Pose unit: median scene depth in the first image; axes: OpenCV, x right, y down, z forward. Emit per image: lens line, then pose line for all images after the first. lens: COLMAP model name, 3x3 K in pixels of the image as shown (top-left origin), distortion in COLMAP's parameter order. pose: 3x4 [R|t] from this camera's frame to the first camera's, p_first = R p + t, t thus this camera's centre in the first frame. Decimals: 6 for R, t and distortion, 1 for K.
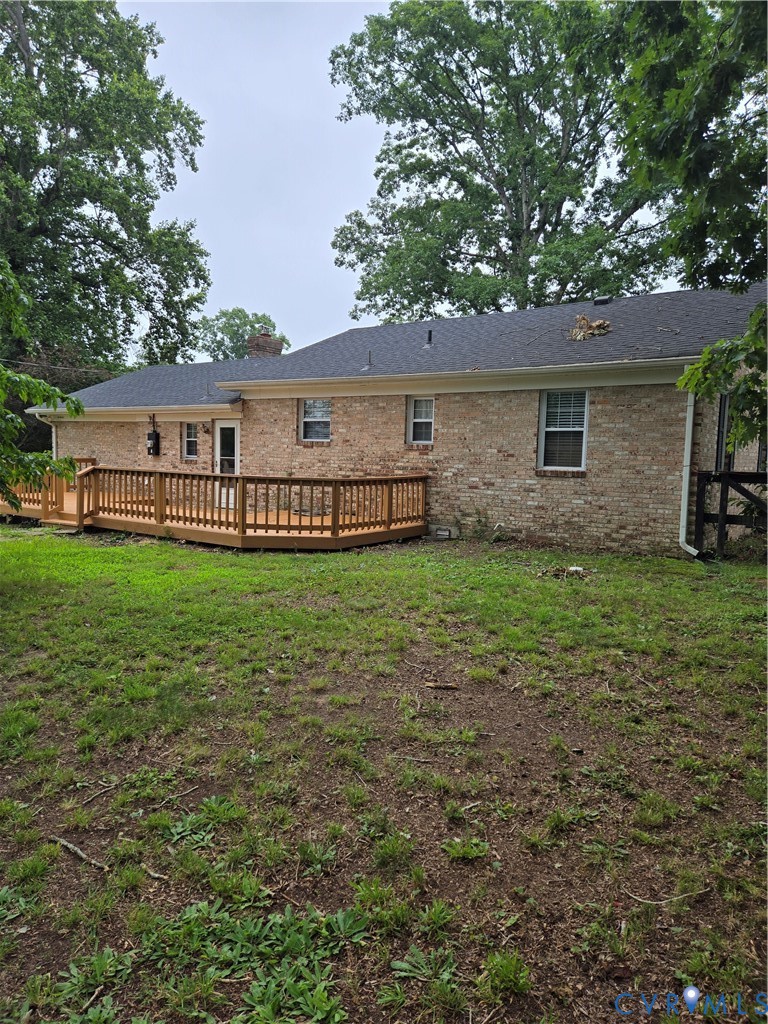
lens RADIAL K [[688.2, 0, 385.4], [0, 688.2, 514.1], [0, 0, 1]] dist [0.063405, -0.011498]
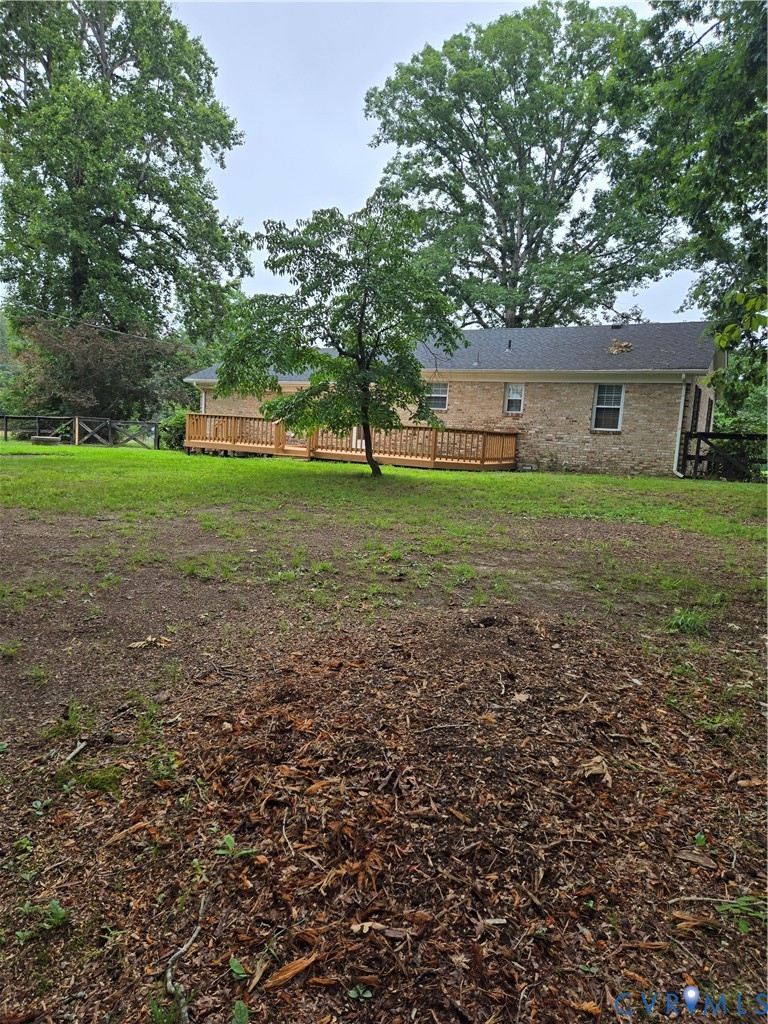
lens RADIAL K [[688.2, 0, 383.5], [0, 688.2, 505.8], [0, 0, 1]] dist [0.063405, -0.011498]
pose [[0.994356, 0.021027, 0.103989, -0.418562], [-0.023404, 0.999491, 0.021693, 0.088797], [-0.103480, -0.024004, 0.994342, -0.593247]]
